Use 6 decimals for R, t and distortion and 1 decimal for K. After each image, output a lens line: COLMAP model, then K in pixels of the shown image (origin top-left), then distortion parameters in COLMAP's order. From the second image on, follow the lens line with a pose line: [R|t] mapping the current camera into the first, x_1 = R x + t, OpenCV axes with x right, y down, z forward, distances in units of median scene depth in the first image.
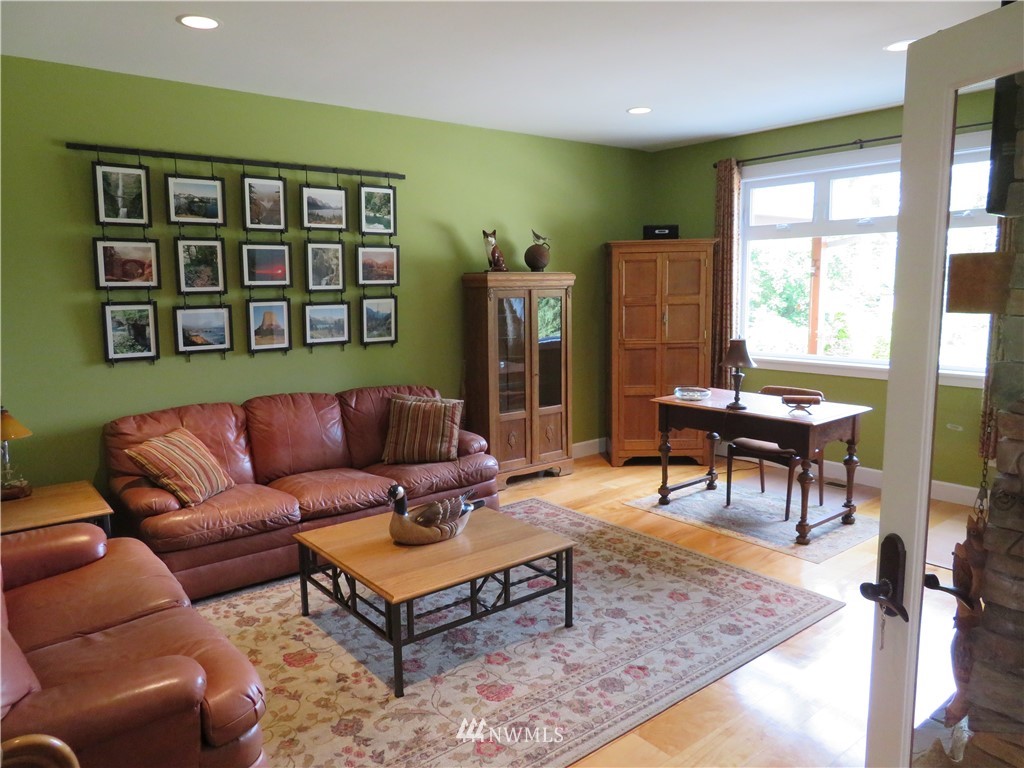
lens RADIAL K [[727.5, 0, 511.4], [0, 727.5, 379.8], [0, 0, 1]] dist [0.003770, -0.011010]
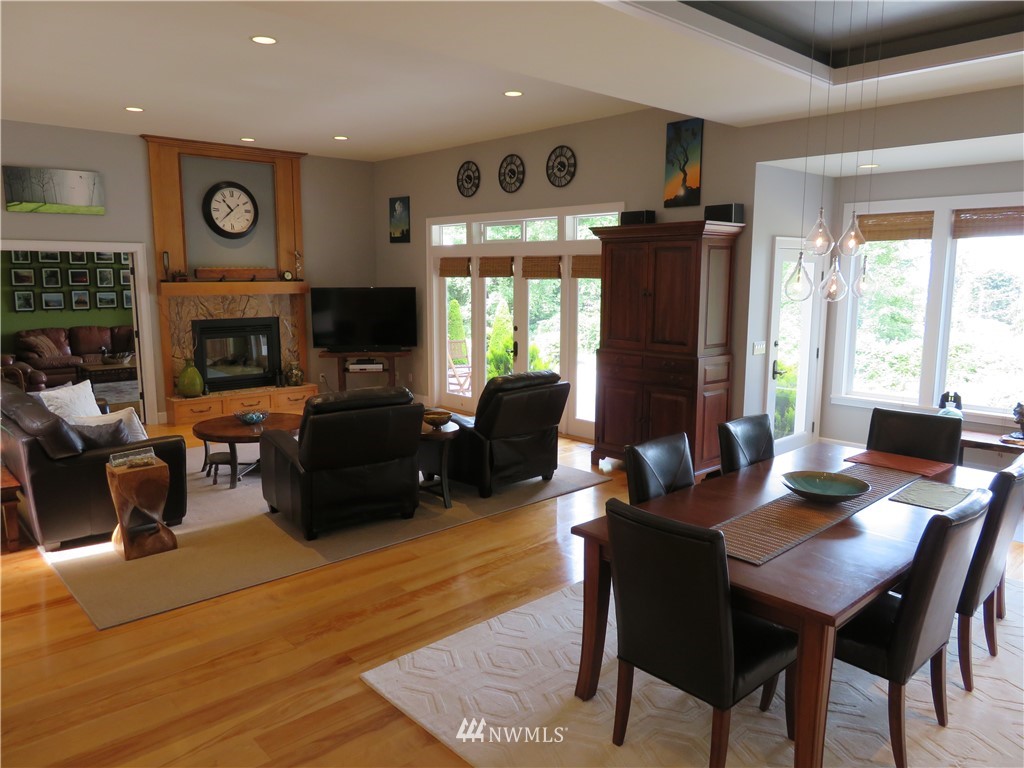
lens RADIAL K [[727.5, 0, 513.3], [0, 727.5, 383.8], [0, 0, 1]] dist [0.003770, -0.011010]
pose [[0.998097, 0.007335, 0.061224, 1.100104], [-0.008444, 0.999804, 0.017880, 0.172749], [-0.061081, -0.018363, 0.997964, -1.775188]]
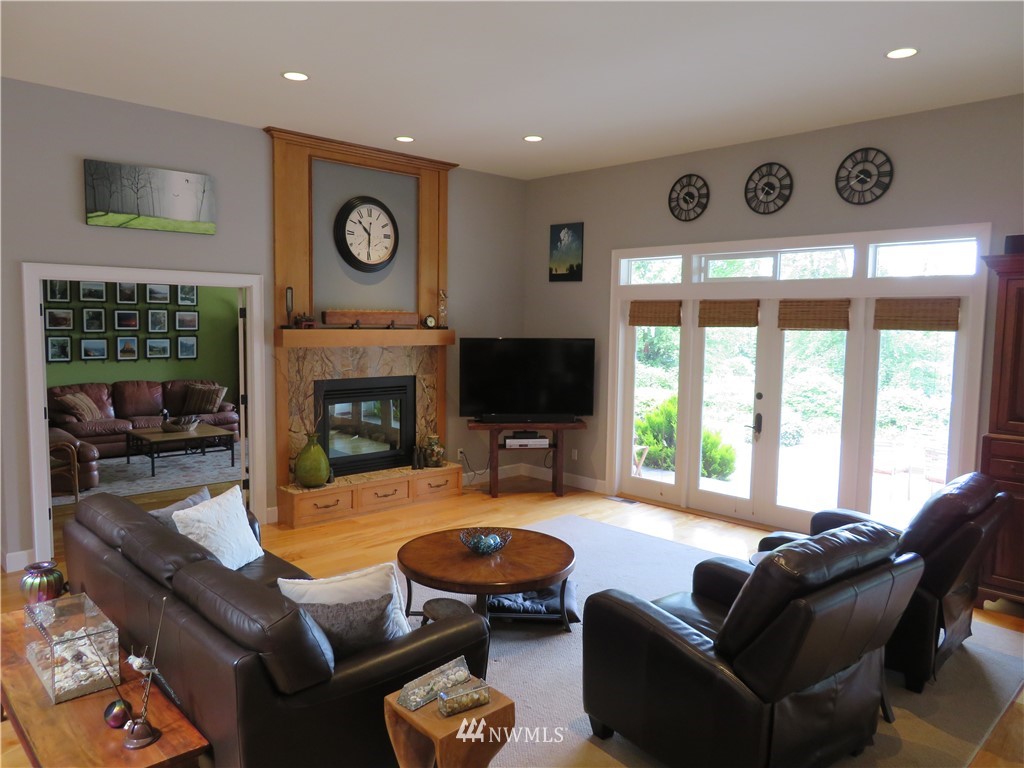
lens RADIAL K [[727.5, 0, 510.8], [0, 727.5, 384.7], [0, 0, 1]] dist [0.003770, -0.011010]
pose [[0.996297, 0.020921, 0.083396, 0.619949], [-0.017165, 0.998816, -0.045509, 0.111101], [-0.084249, 0.043909, 0.995477, -1.228054]]
